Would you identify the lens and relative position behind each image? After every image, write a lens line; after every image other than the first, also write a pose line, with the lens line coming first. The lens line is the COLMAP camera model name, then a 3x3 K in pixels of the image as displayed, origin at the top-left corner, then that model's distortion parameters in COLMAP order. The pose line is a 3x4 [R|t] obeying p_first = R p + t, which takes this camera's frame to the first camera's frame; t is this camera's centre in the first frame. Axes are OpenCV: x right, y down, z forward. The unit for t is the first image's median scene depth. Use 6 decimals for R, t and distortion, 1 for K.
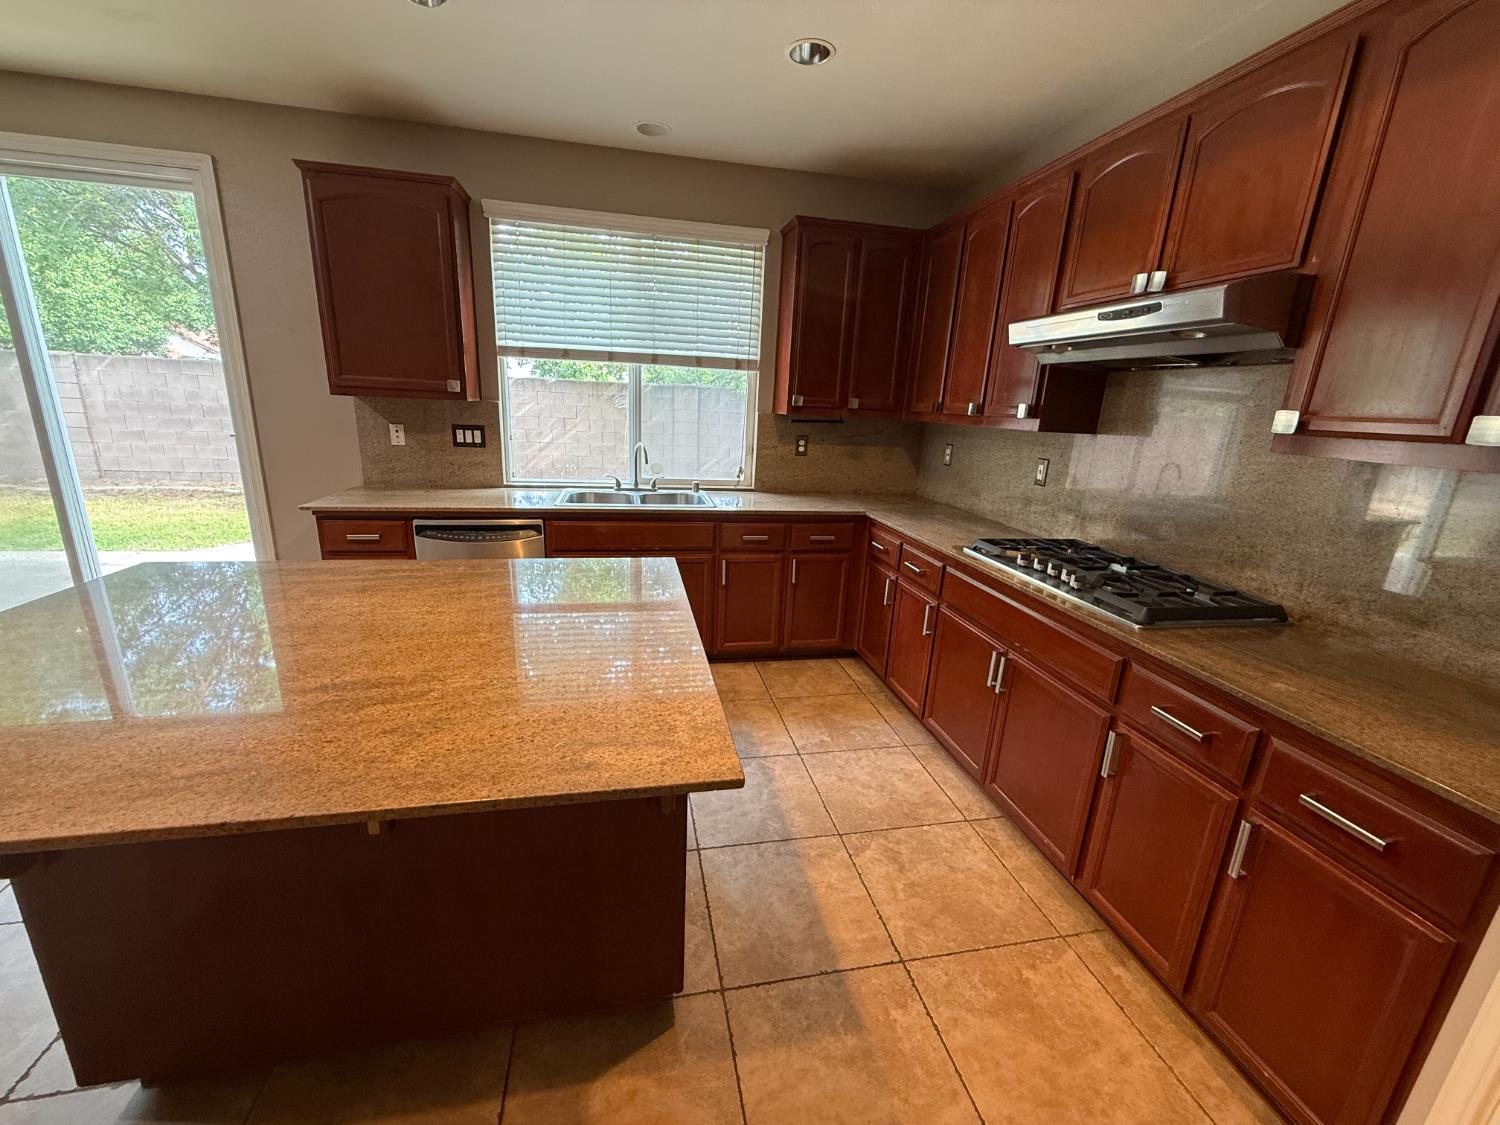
lens RADIAL K [[597.7, 0, 745.8], [0, 597.7, 563.1], [0, 0, 1]] dist [-0.000960, -0.000243]
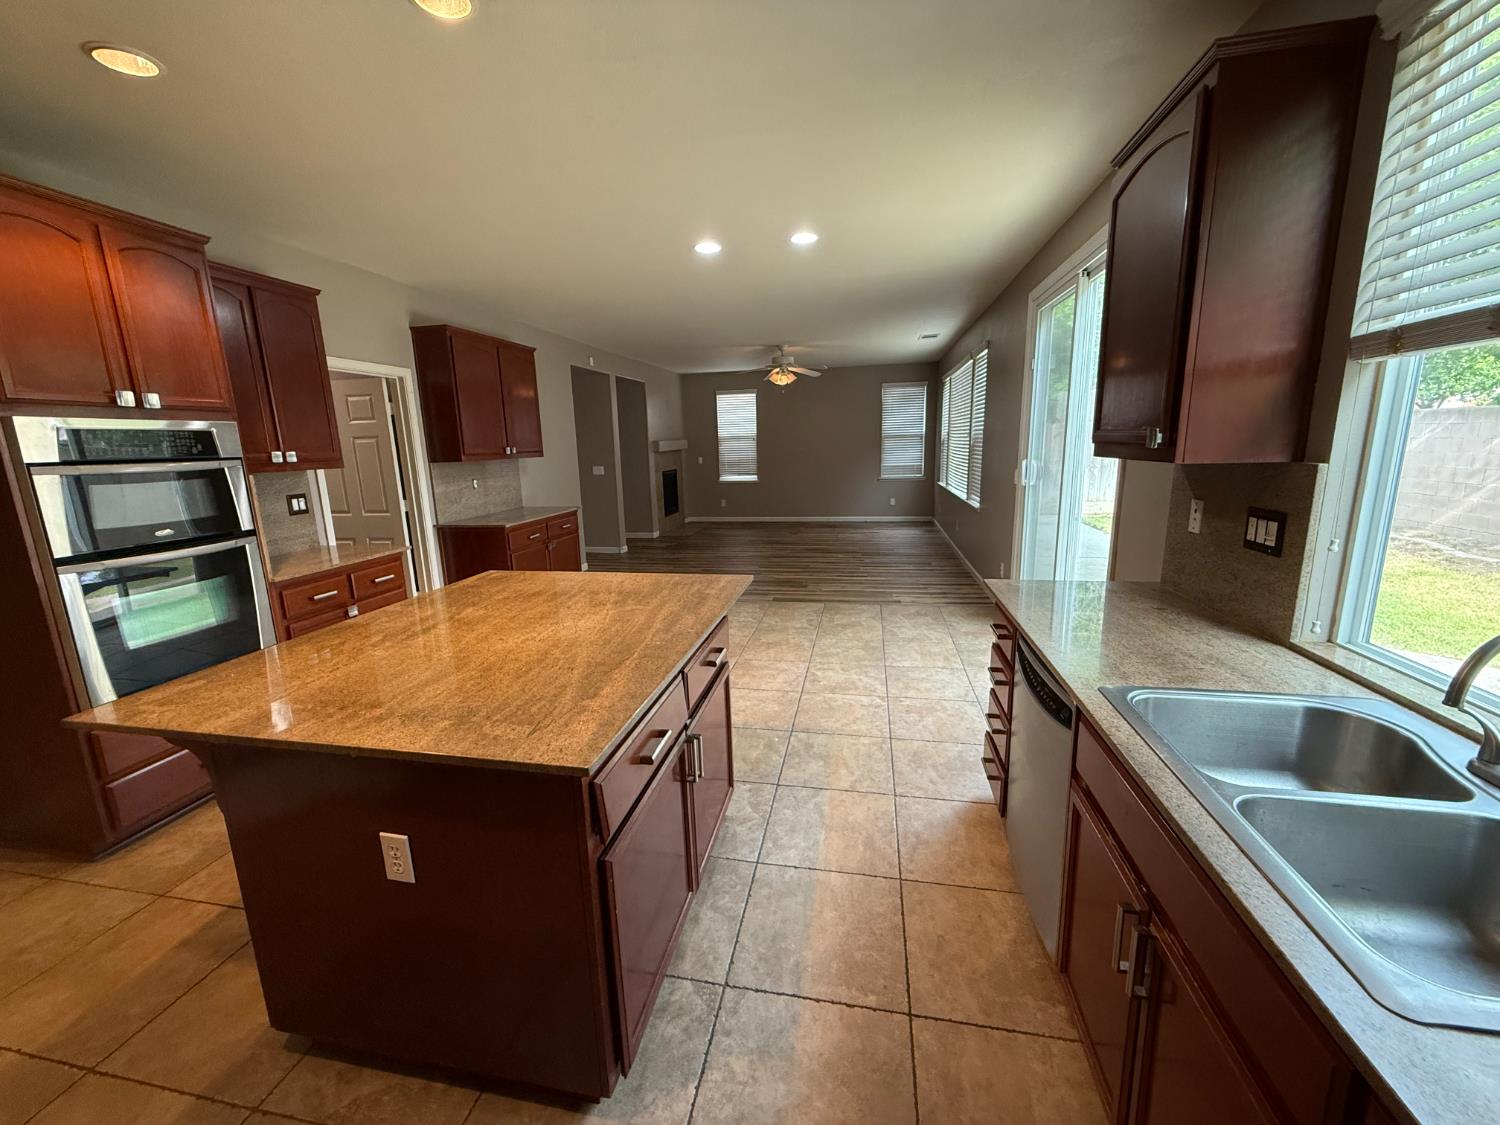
lens RADIAL K [[597.7, 0, 745.8], [0, 597.7, 563.1], [0, 0, 1]] dist [-0.000960, -0.000243]
pose [[-0.391384, 0.148525, -0.908162, 0.173590], [-0.232551, 0.938893, 0.253771, -0.217678], [0.890359, 0.310516, -0.332928, 0.802674]]
